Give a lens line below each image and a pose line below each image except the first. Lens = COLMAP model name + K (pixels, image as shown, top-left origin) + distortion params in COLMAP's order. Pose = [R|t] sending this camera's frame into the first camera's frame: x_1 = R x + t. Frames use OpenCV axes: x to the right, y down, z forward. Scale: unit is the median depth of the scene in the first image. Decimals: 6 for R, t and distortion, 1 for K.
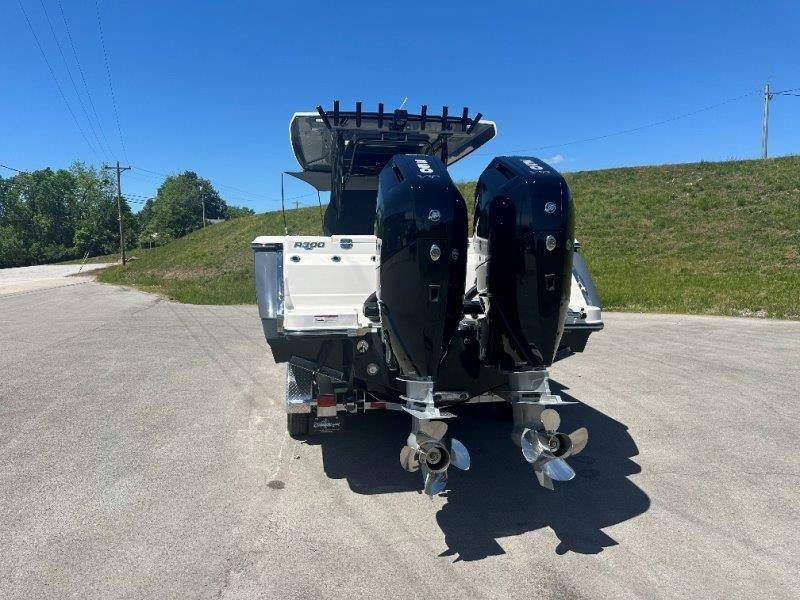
lens RADIAL K [[565.4, 0, 396.4], [0, 565.4, 294.7], [0, 0, 1]] dist [0.048139, -0.059523]
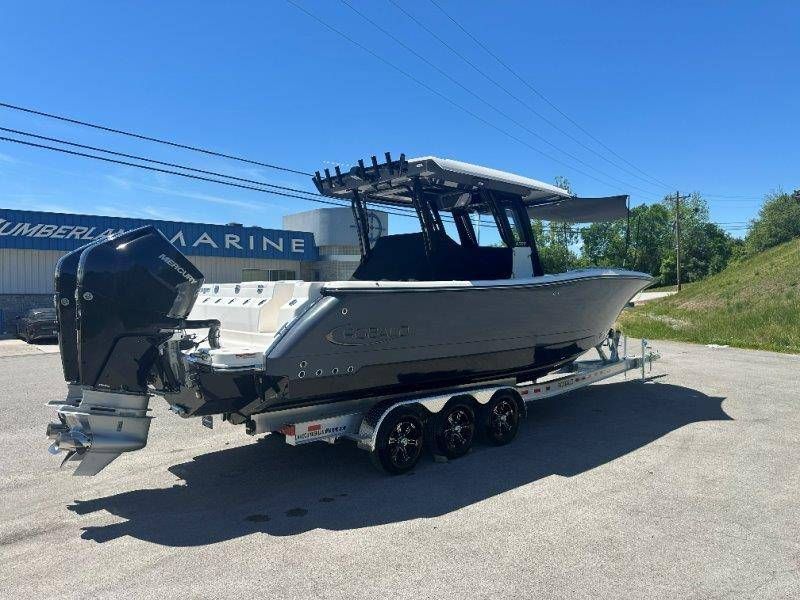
lens RADIAL K [[565.4, 0, 403.7], [0, 565.4, 298.4], [0, 0, 1]] dist [0.048139, -0.059523]
pose [[0.528179, 0.017856, -0.848945, 1.032904], [-0.051881, 0.998590, -0.011275, -0.061085], [0.847547, 0.050000, 0.528360, 0.518443]]
